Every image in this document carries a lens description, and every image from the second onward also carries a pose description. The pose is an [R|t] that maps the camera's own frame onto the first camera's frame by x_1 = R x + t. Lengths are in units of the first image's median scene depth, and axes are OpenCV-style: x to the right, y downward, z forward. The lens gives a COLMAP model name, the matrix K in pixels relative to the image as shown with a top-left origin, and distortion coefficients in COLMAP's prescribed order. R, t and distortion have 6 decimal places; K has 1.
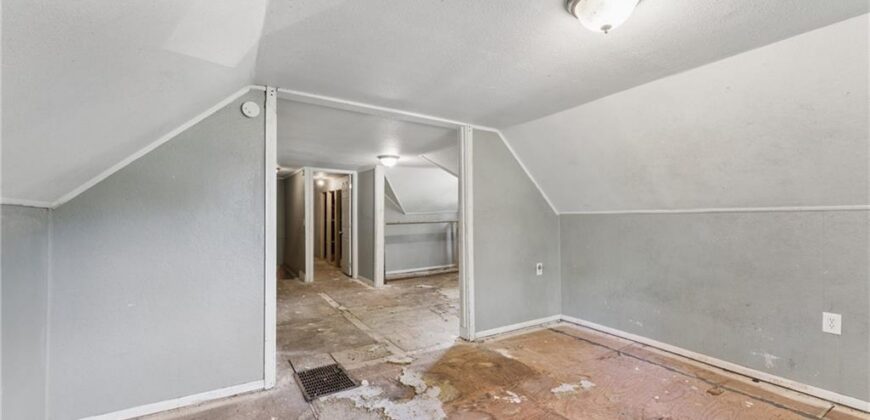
lens RADIAL K [[345.3, 0, 434.7], [0, 345.3, 201.8], [0, 0, 1]] dist [-0.002403, -0.000172]
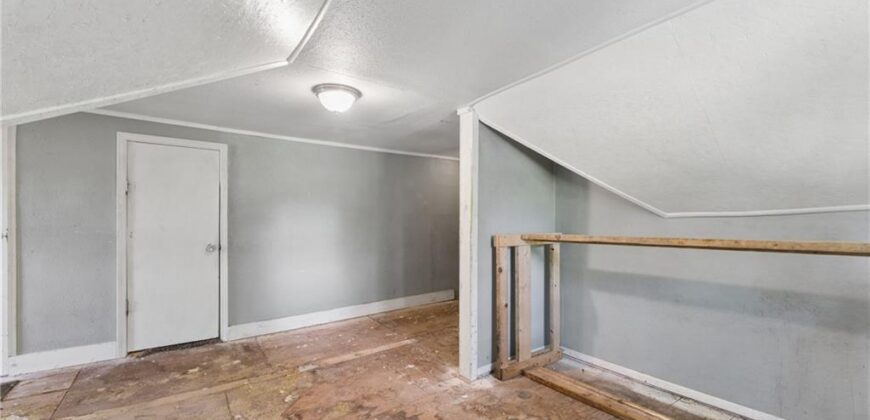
lens RADIAL K [[360.2, 0, 441.3], [0, 360.2, 211.4], [0, 0, 1]] dist [0.001738, 0.000345]
pose [[0.078853, -0.007978, -0.996854, 0.265071], [0.033774, 0.999415, -0.005327, 0.026729], [0.996314, -0.033248, 0.079076, 0.801977]]
